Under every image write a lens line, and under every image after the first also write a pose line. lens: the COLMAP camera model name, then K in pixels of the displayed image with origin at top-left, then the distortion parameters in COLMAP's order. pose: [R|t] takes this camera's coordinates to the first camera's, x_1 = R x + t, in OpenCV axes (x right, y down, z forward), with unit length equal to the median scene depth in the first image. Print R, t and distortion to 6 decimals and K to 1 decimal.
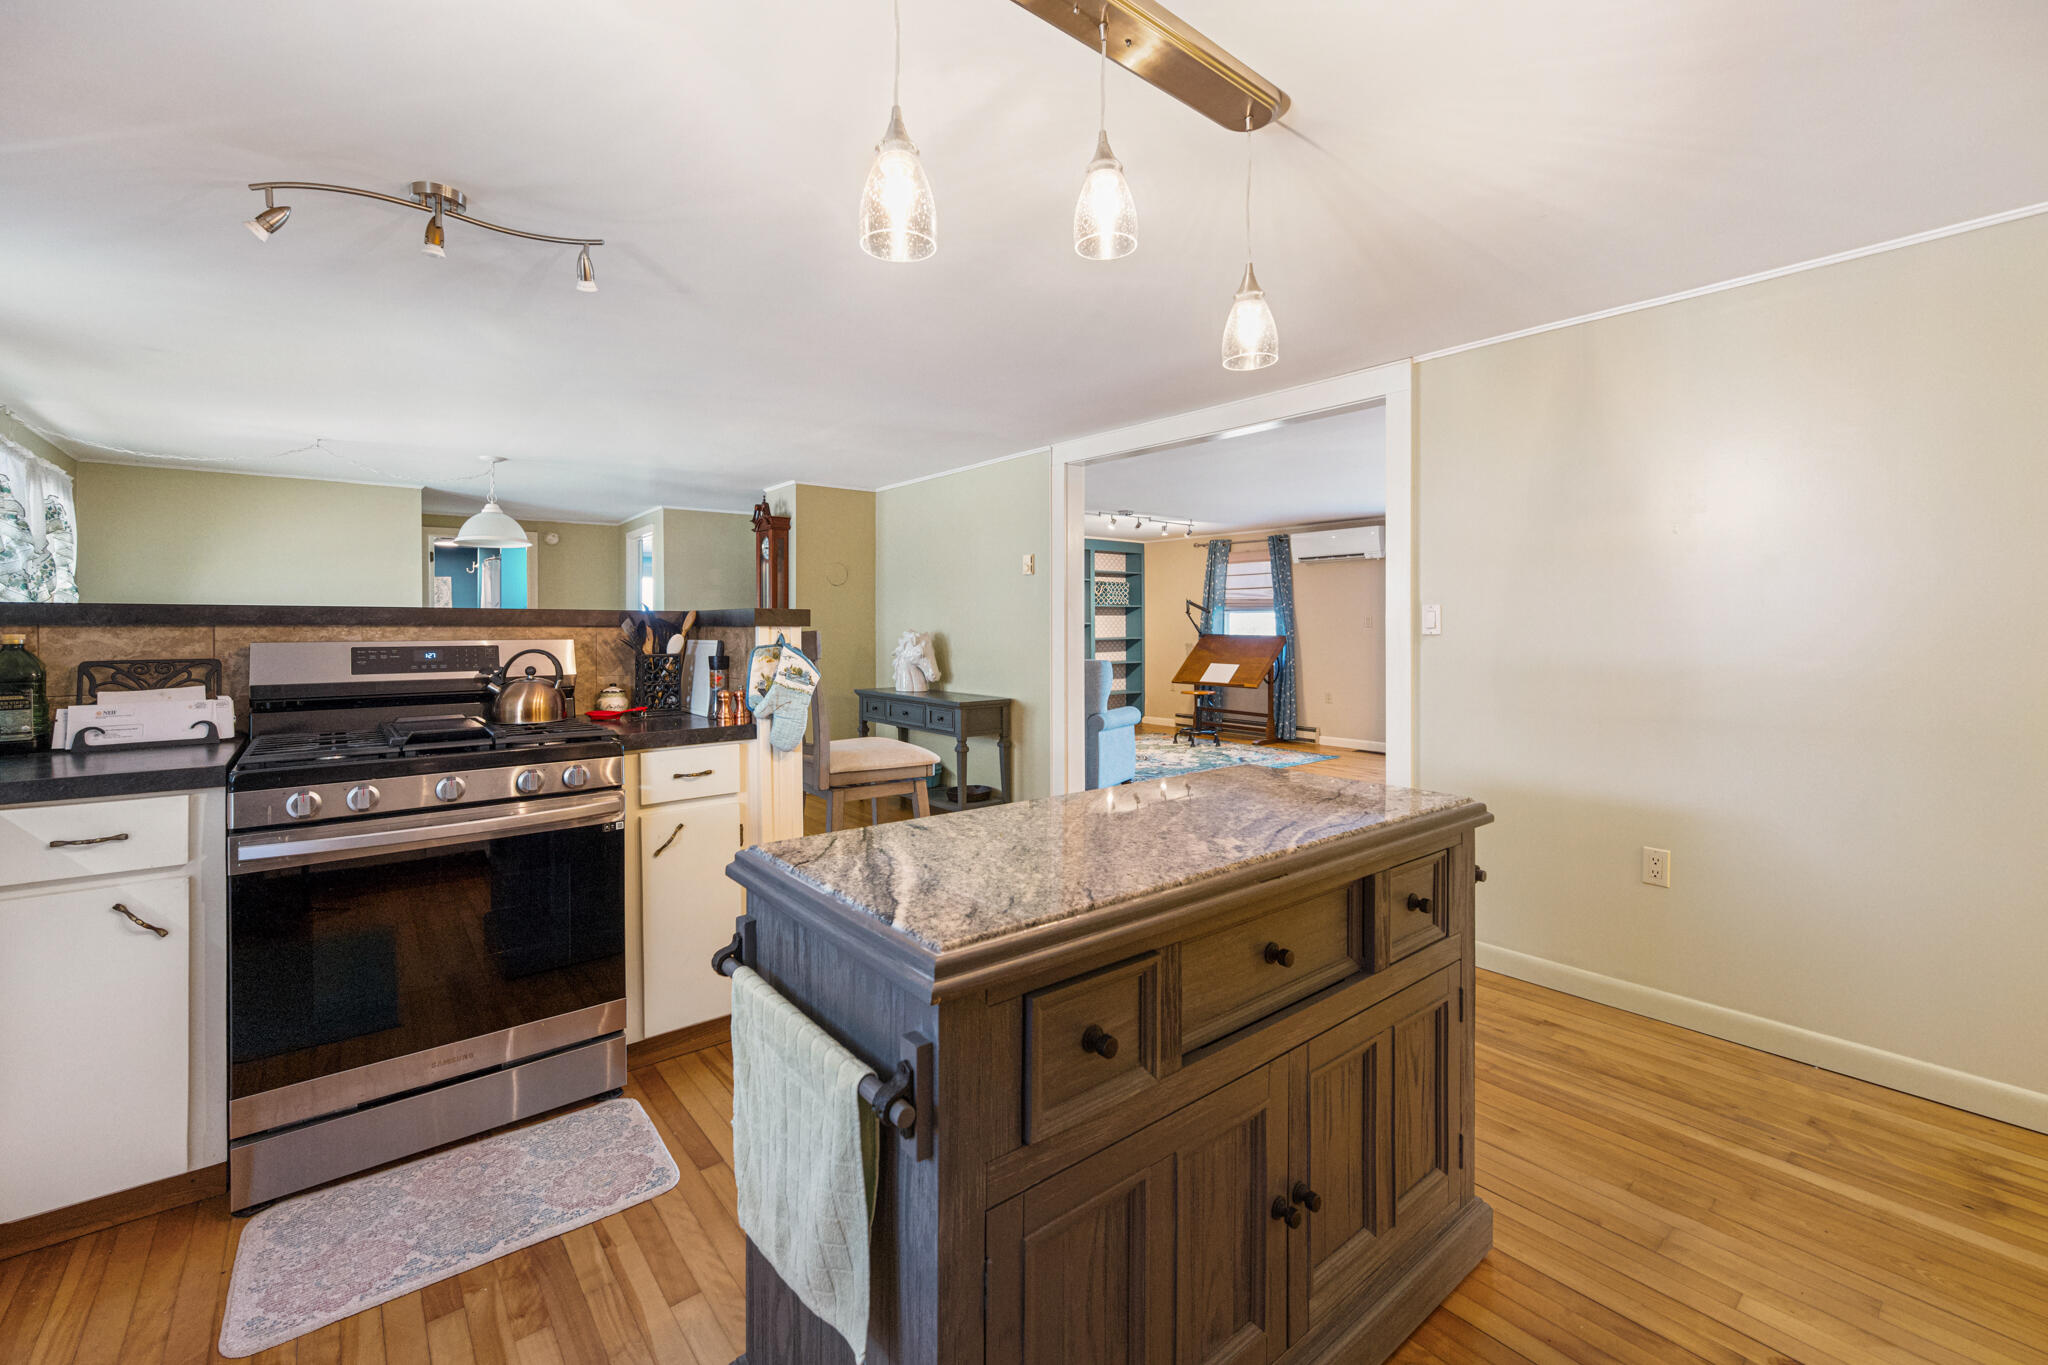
lens RADIAL K [[843.7, 0, 1008.5], [0, 843.7, 627.1], [0, 0, 1]] dist [0.001262, 0.000021]
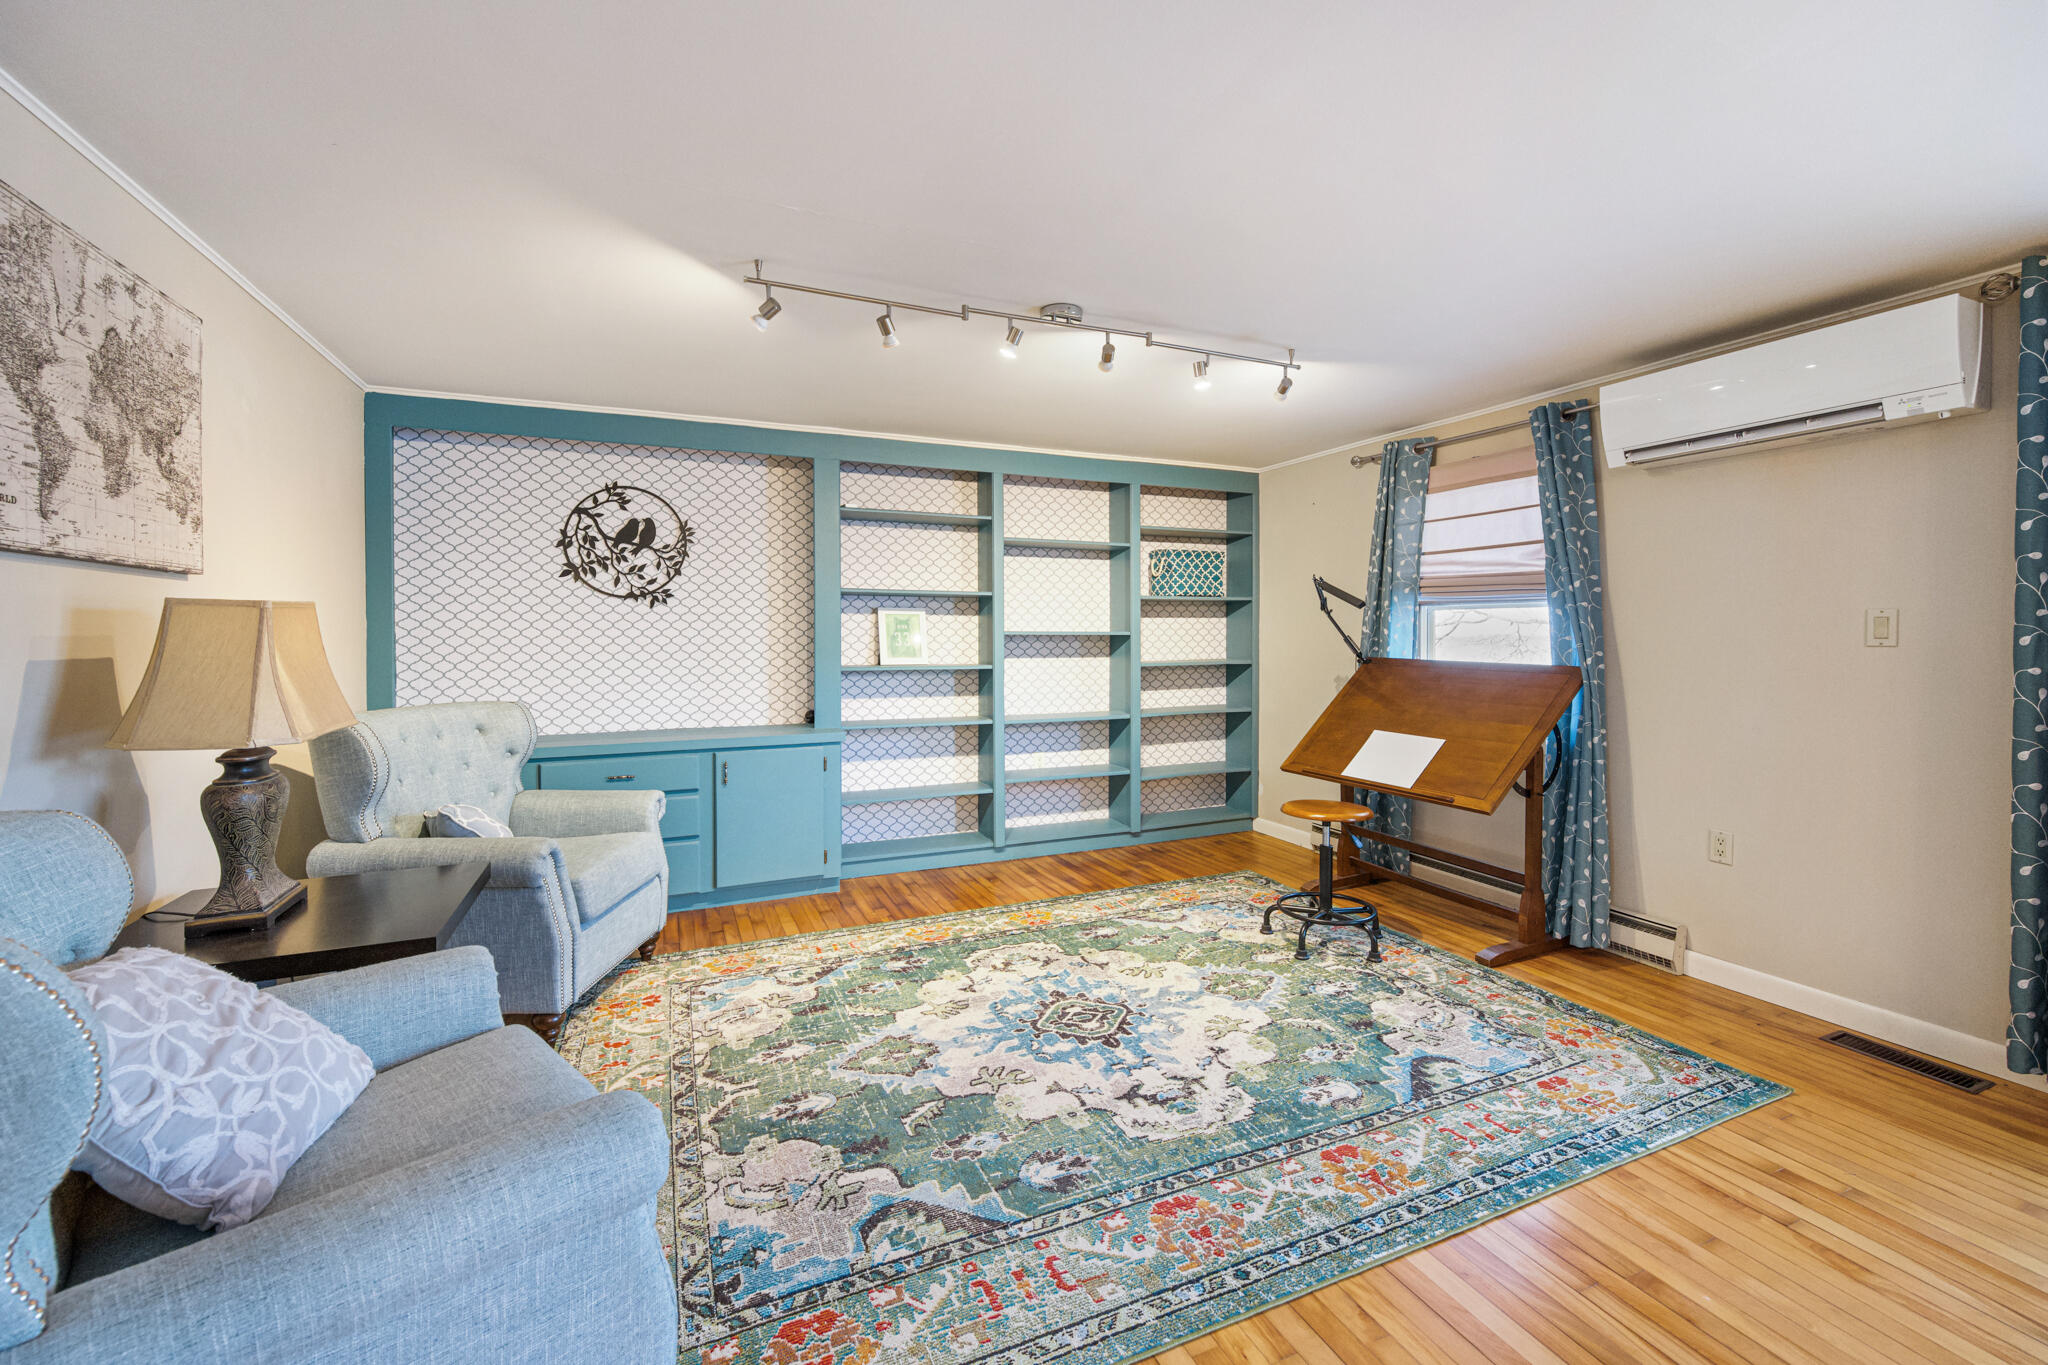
lens RADIAL K [[843.7, 0, 1030.1], [0, 843.7, 646.6], [0, 0, 1]] dist [0.001262, 0.000021]
pose [[0.967120, 0.002981, -0.254303, 0.182301], [0.000947, 0.999882, 0.015321, -0.004814], [0.254318, -0.015058, 0.967003, 0.559781]]
